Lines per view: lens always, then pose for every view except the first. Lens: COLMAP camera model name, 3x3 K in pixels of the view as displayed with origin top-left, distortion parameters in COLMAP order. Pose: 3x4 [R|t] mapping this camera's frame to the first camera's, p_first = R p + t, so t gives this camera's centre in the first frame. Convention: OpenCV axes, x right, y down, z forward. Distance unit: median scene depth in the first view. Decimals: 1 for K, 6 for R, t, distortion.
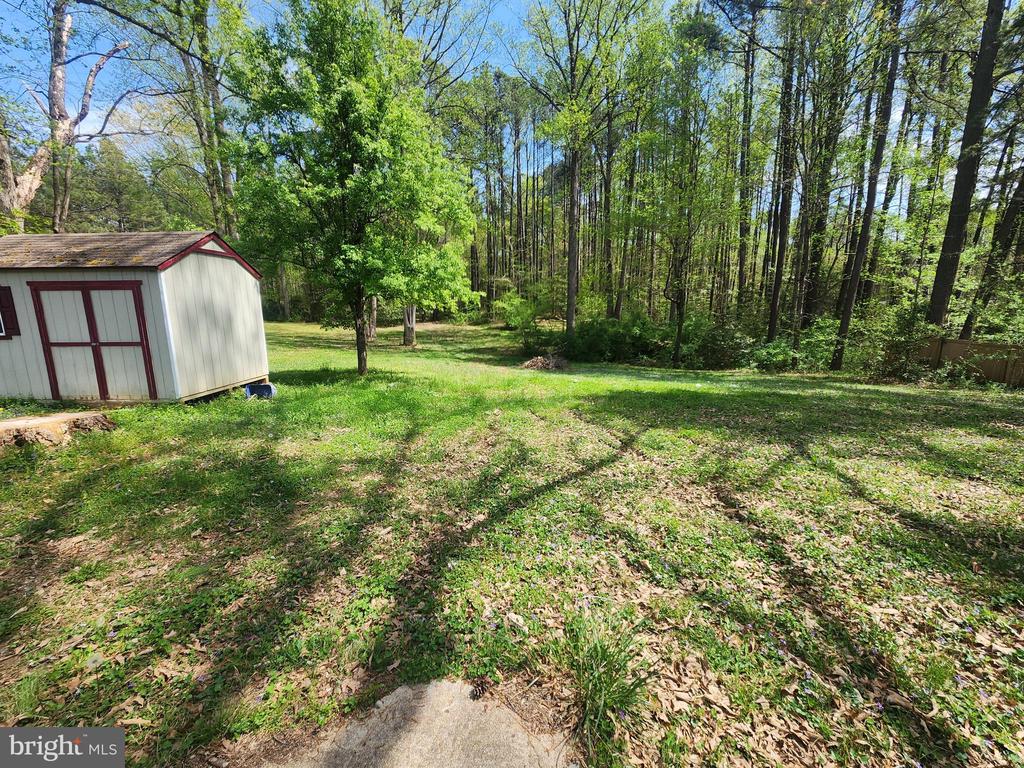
lens RADIAL K [[415.0, 0, 510.6], [0, 415.0, 379.7], [0, 0, 1]] dist [-0.004351, -0.000710]
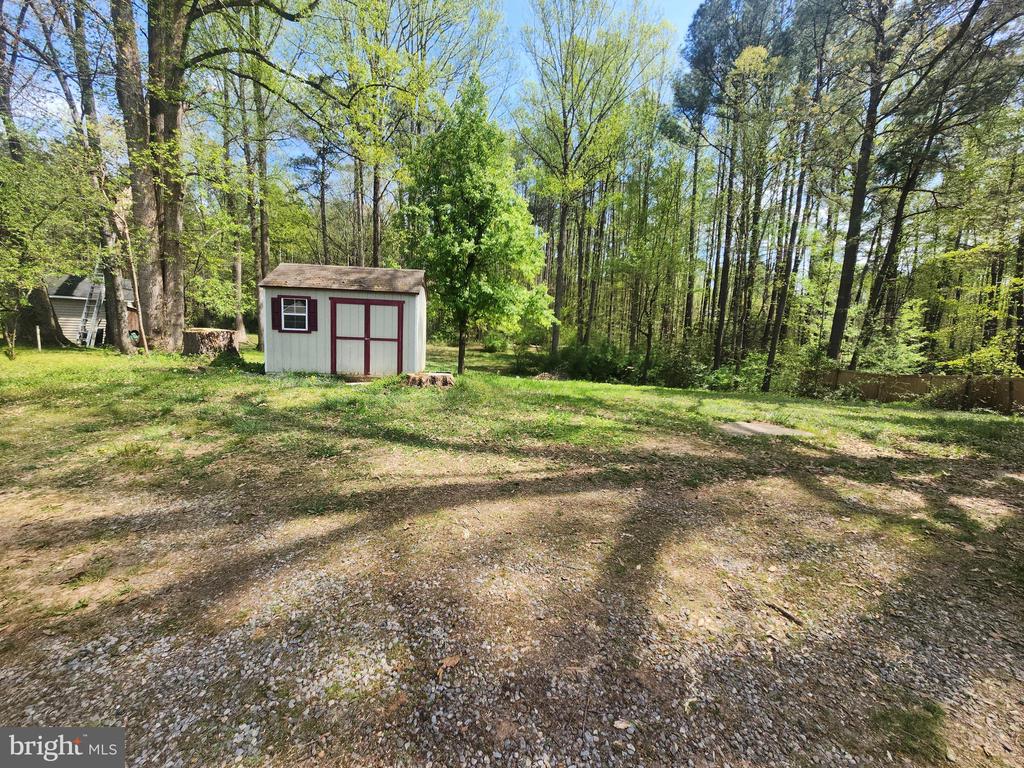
lens RADIAL K [[415.0, 0, 511.6], [0, 415.0, 381.2], [0, 0, 1]] dist [-0.004351, -0.000710]
pose [[0.989180, 0.033880, 0.142740, -0.191649], [-0.025374, 0.997816, -0.060992, 0.043329], [-0.144495, 0.056710, 0.987879, -0.172986]]
